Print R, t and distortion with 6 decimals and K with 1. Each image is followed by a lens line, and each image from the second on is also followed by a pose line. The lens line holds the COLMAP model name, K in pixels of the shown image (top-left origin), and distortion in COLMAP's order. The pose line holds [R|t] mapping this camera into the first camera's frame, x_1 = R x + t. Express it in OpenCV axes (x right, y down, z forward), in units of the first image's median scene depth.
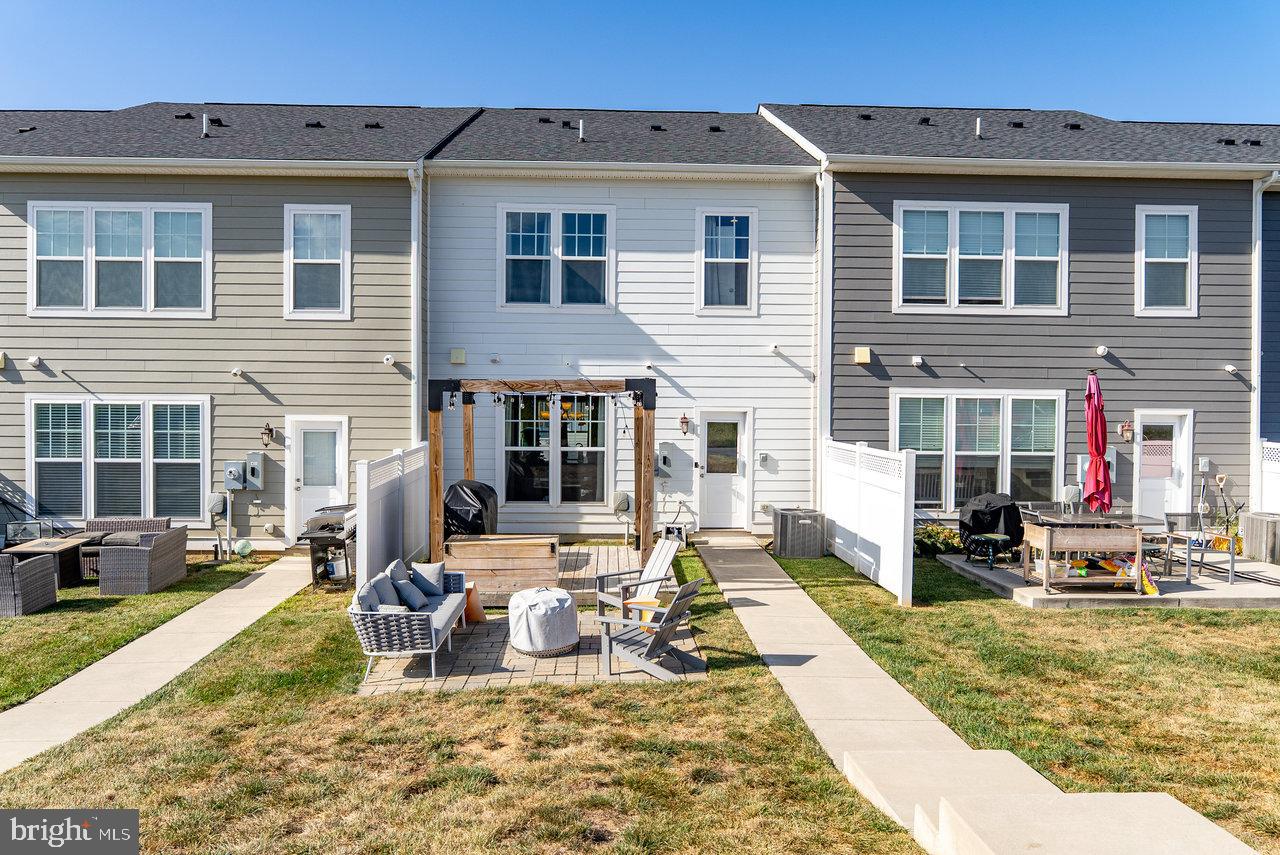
lens RADIAL K [[854.9, 0, 648.9], [0, 854.9, 410.9], [0, 0, 1]] dist [-0.005021, -0.006903]
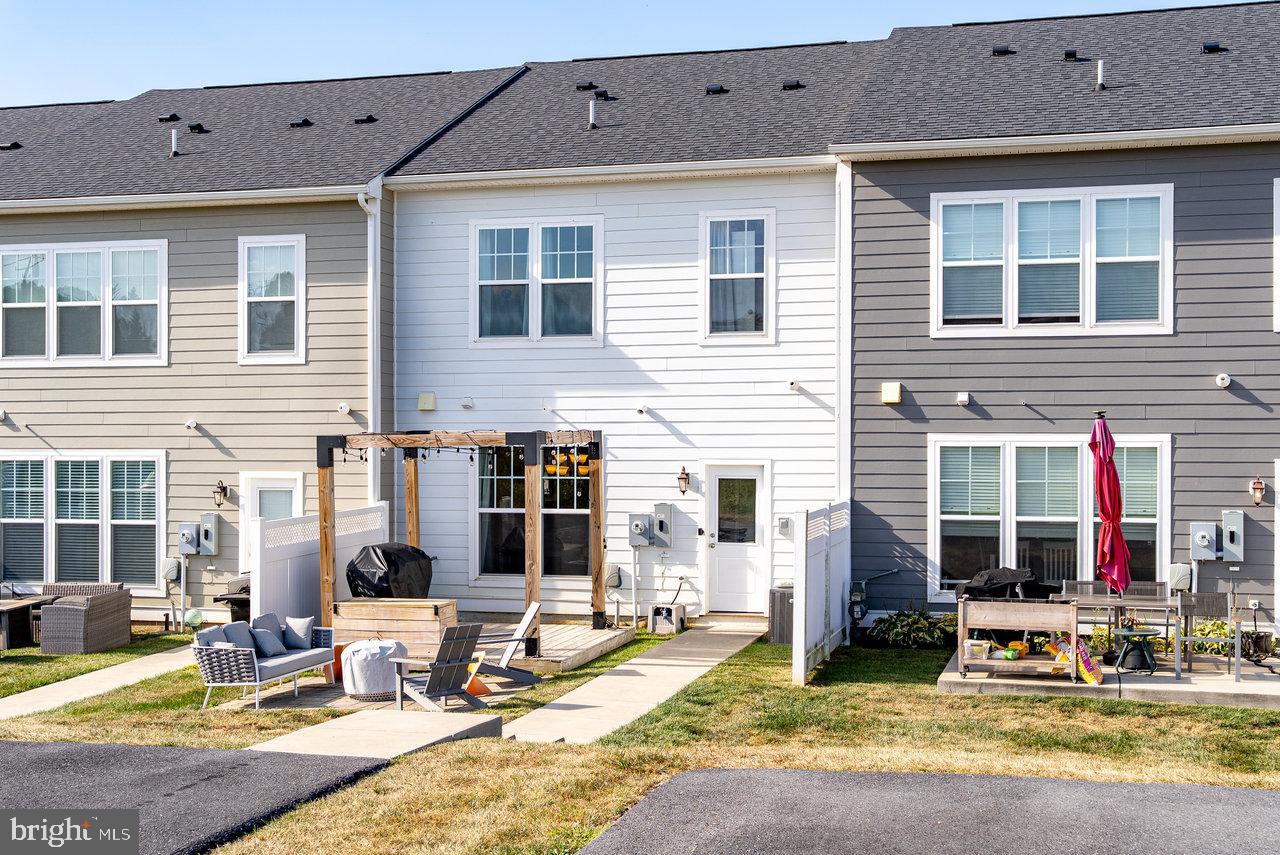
lens RADIAL K [[1599.2, 0, 643.1], [0, 1599.2, 418.4], [0, 0, 1]] dist [0.031957, 0.000000]
pose [[0.955193, -0.012988, -0.295698, 0.466109], [0.005868, 0.999671, -0.024952, -0.006081], [0.295925, 0.022099, 0.954956, -0.470193]]
